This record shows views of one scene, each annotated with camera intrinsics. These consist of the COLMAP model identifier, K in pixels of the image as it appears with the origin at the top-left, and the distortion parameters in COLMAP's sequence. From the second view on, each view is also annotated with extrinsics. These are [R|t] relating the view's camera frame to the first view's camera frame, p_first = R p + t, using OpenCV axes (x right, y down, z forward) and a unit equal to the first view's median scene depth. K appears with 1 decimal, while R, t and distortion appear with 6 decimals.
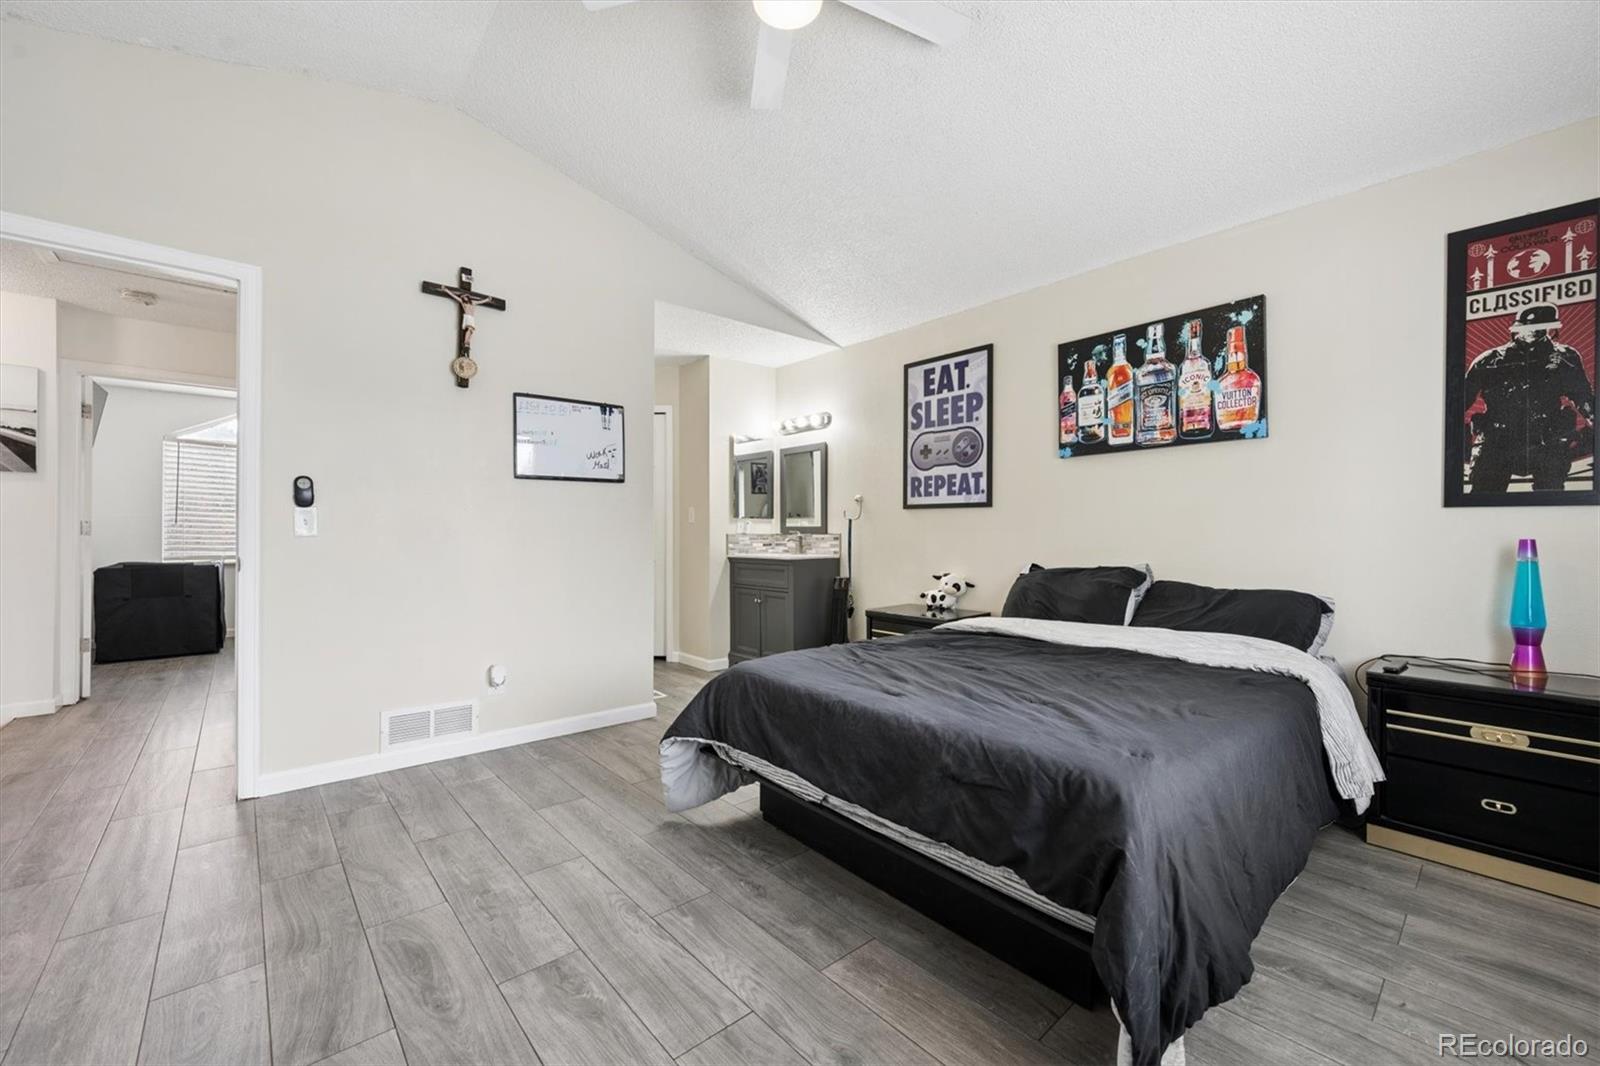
lens RADIAL K [[637.4, 0, 802.2], [0, 637.4, 530.4], [0, 0, 1]] dist [0.002161, 0.000137]
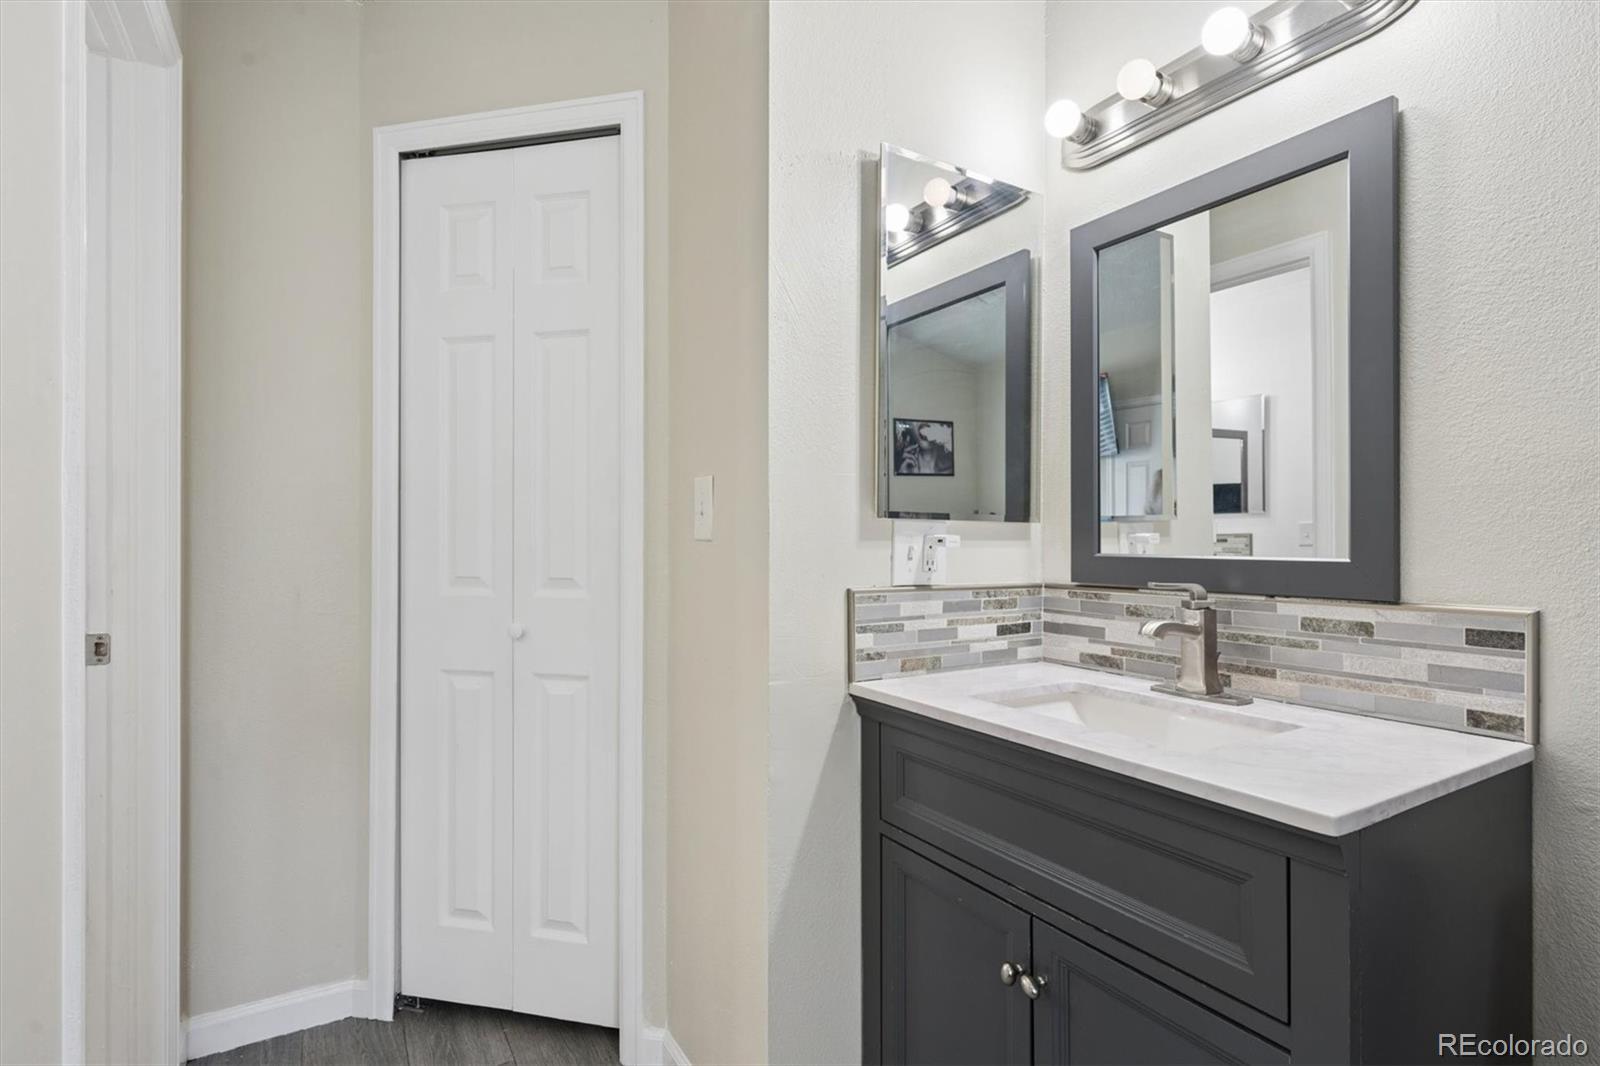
lens RADIAL K [[805.2, 0, 774.2], [0, 805.2, 535.9], [0, 0, 1]] dist [0.000097, 0.000278]
pose [[0.977130, -0.000690, -0.212644, -0.121113], [0.001373, 0.999994, 0.003063, -0.021125], [0.212640, -0.003285, 0.977125, 1.044968]]
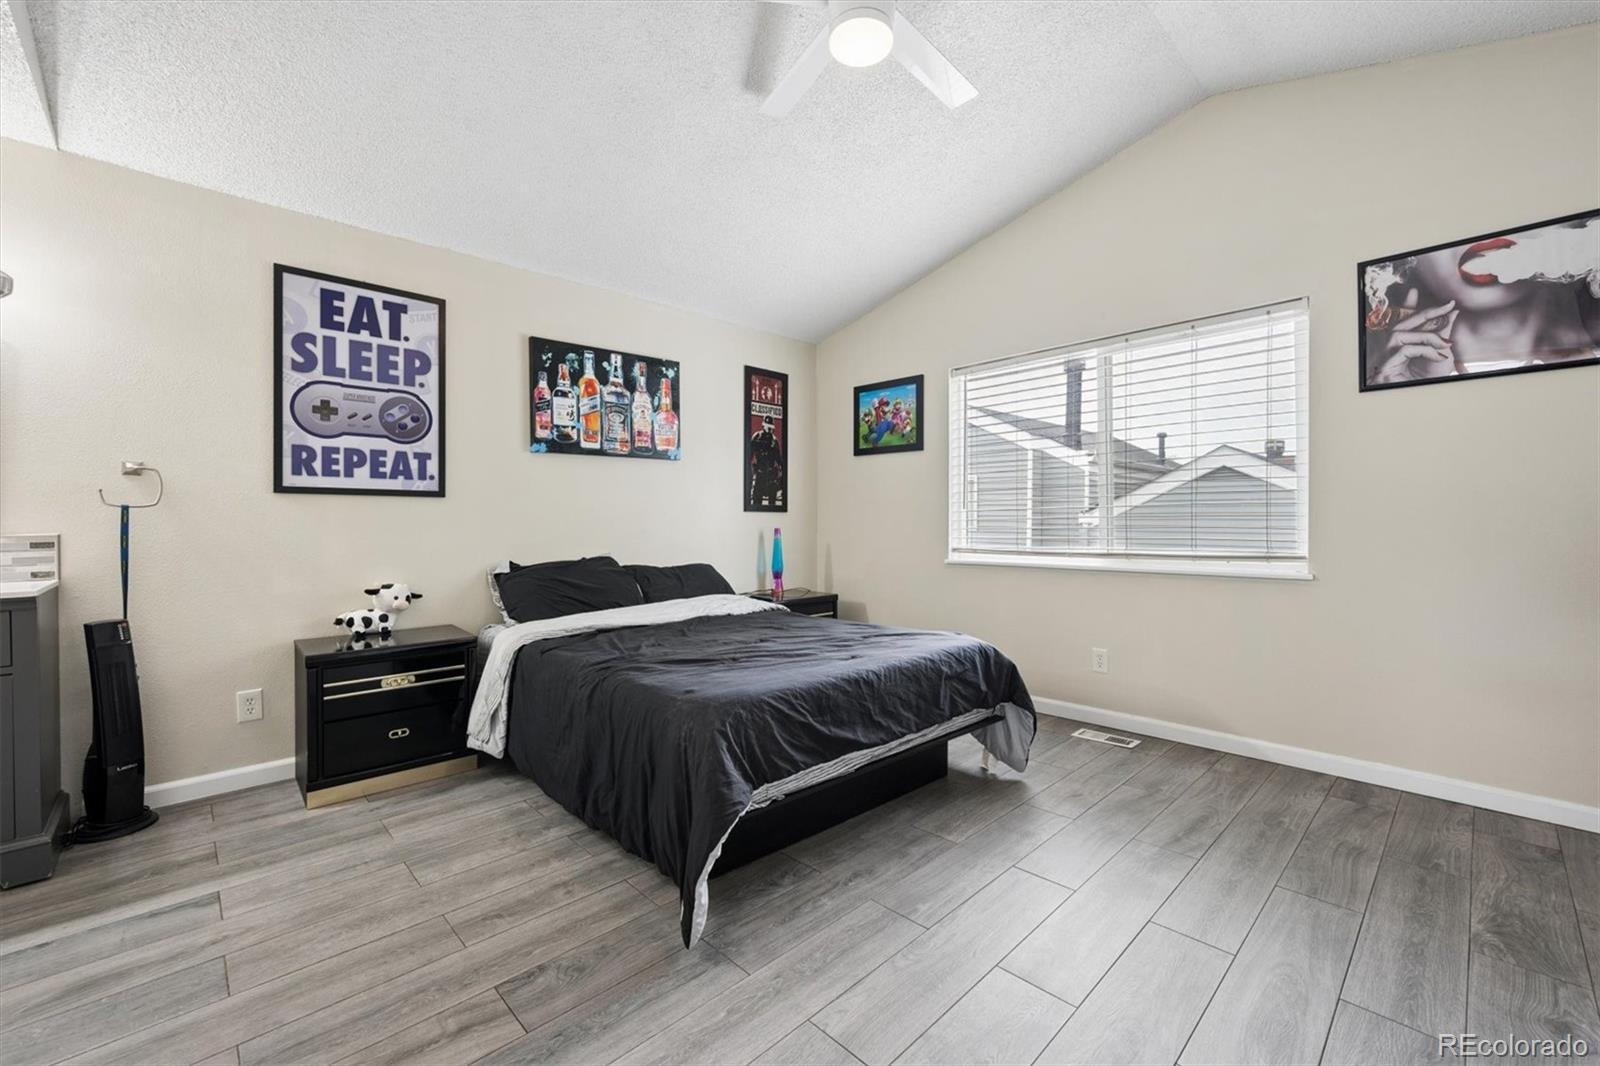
lens RADIAL K [[637.4, 0, 802.2], [0, 637.4, 530.4], [0, 0, 1]] dist [0.002161, 0.000137]
pose [[-0.027092, -0.018483, 0.999462, -0.608352], [-0.001534, 0.999829, 0.018448, -0.010921], [-0.999632, -0.001034, -0.027115, 0.621107]]
